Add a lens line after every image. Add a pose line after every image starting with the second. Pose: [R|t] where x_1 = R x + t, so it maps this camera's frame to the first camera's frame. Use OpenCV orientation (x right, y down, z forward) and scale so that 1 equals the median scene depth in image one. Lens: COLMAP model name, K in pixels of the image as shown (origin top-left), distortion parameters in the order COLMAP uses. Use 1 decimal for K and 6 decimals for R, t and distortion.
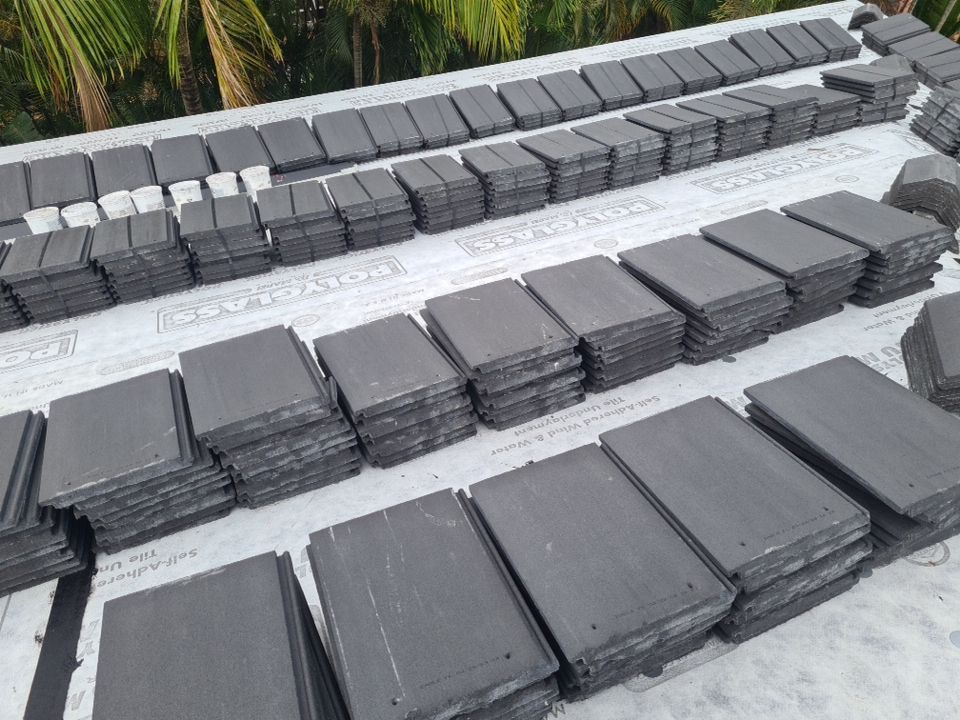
lens RADIAL K [[717.3, 0, 479.5], [0, 717.3, 341.7], [0, 0, 1]] dist [0.057326, -0.049013]
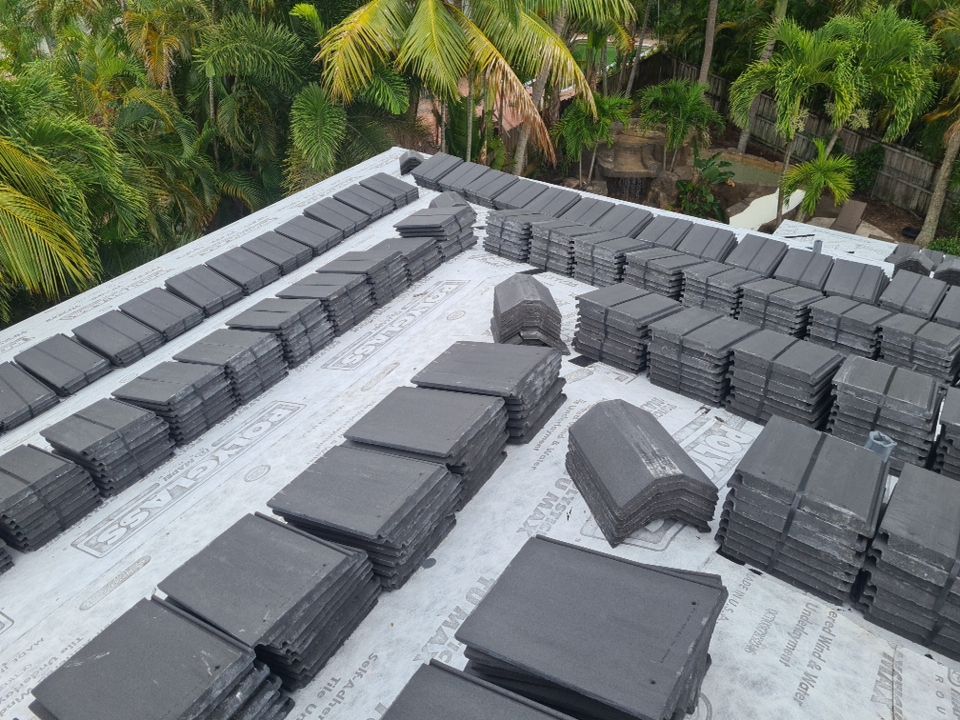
lens RADIAL K [[717.3, 0, 479.5], [0, 717.3, 341.7], [0, 0, 1]] dist [0.057326, -0.049013]
pose [[0.832175, -0.344764, 0.434308, 0.068753], [0.423147, 0.901009, -0.095548, -0.076193], [-0.358374, 0.263288, 0.895683, 0.065042]]
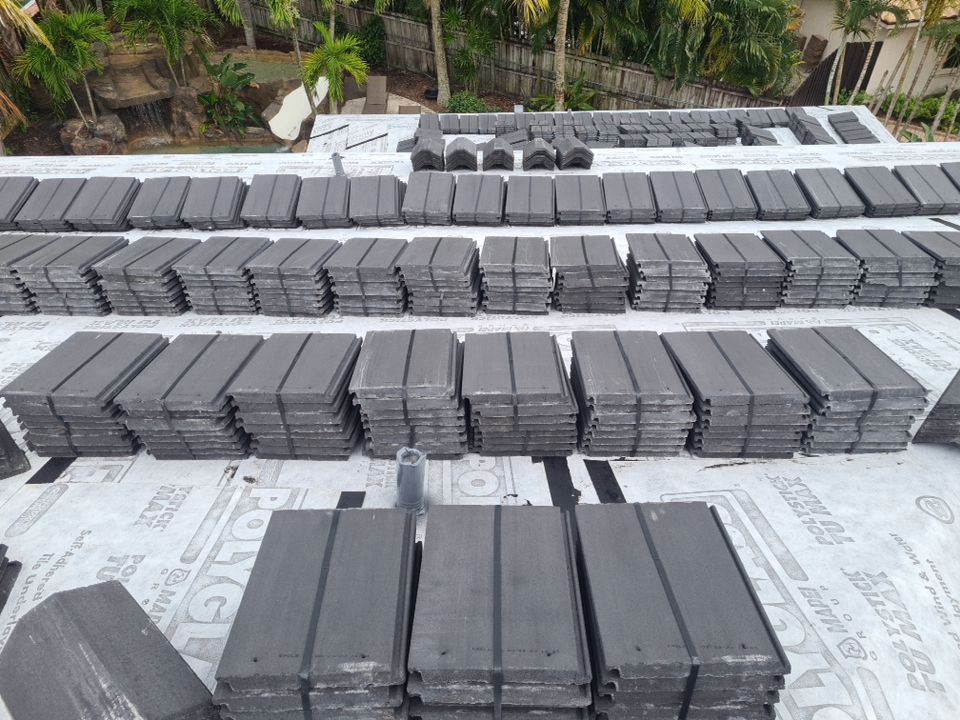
lens RADIAL K [[717.3, 0, 479.5], [0, 717.3, 341.7], [0, 0, 1]] dist [0.057326, -0.049013]
pose [[0.347842, -0.654279, 0.671509, 0.303594], [0.682819, 0.667598, 0.296768, -0.092399], [-0.642467, 0.355290, 0.678973, 0.098111]]
